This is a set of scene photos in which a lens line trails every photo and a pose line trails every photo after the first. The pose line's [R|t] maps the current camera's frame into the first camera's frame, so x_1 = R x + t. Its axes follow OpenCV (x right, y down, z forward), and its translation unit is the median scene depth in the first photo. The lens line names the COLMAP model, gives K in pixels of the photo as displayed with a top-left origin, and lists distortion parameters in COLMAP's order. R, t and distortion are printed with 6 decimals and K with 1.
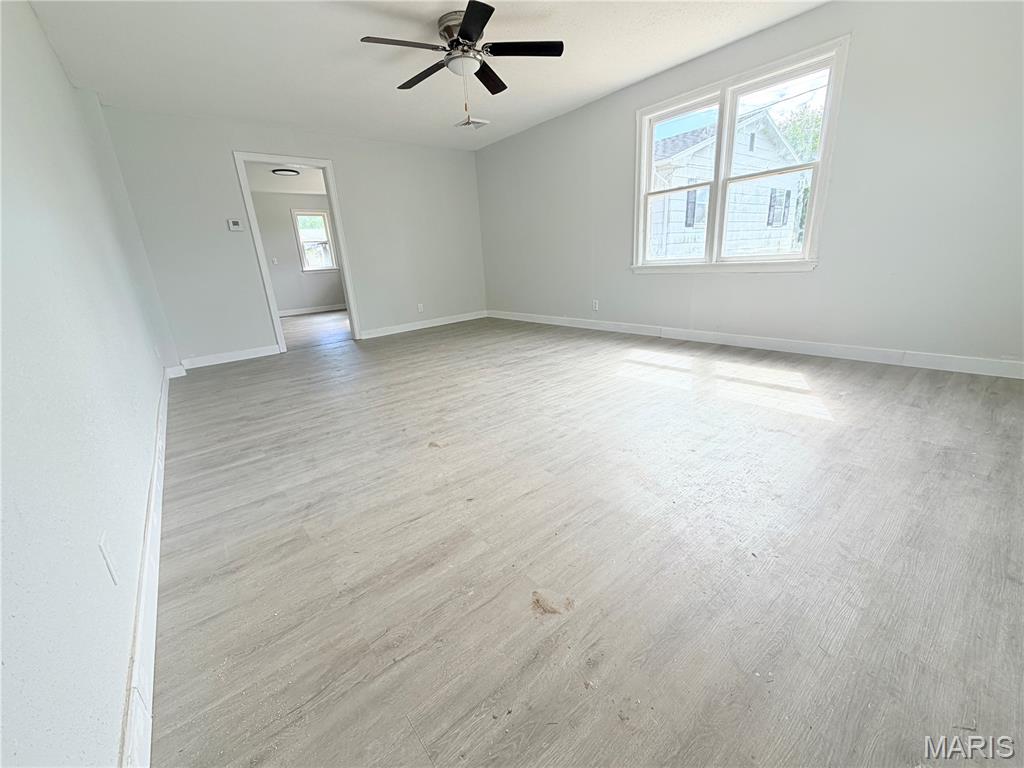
lens RADIAL K [[408.7, 0, 509.6], [0, 408.7, 384.6], [0, 0, 1]] dist [0.002614, 0.000065]
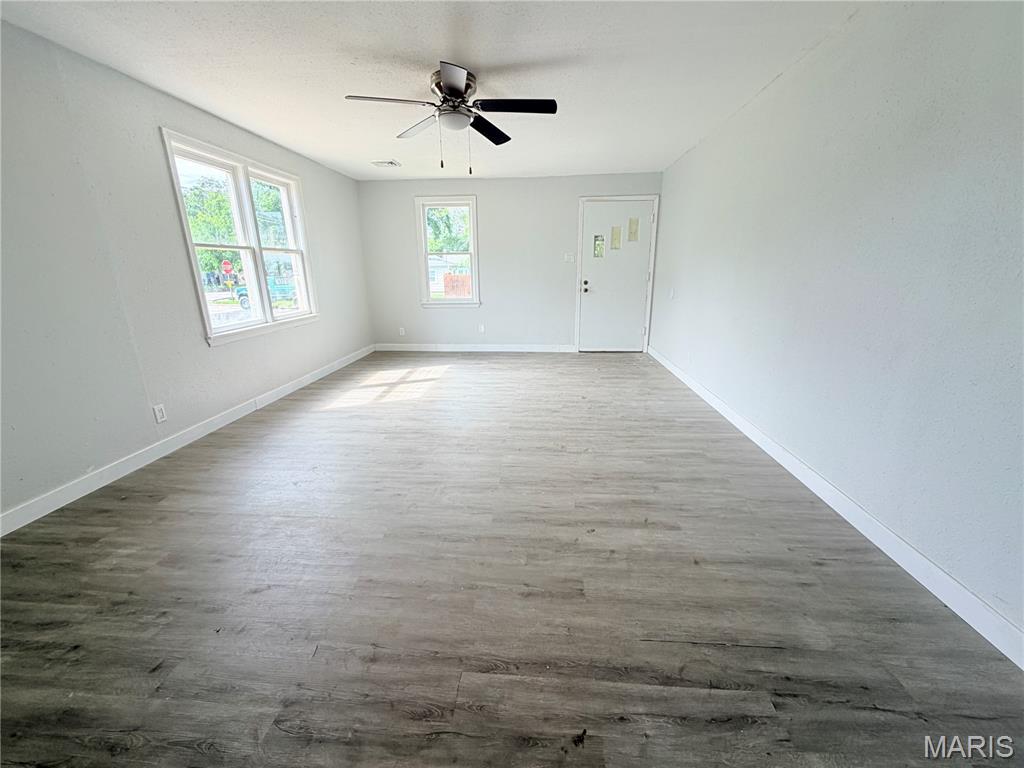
lens RADIAL K [[408.7, 0, 509.6], [0, 408.7, 384.6], [0, 0, 1]] dist [0.002614, 0.000065]
pose [[-0.722155, -0.121256, 0.681021, -0.959429], [0.261451, 0.863638, 0.431014, -0.632133], [-0.640418, 0.489313, -0.591978, 1.829781]]
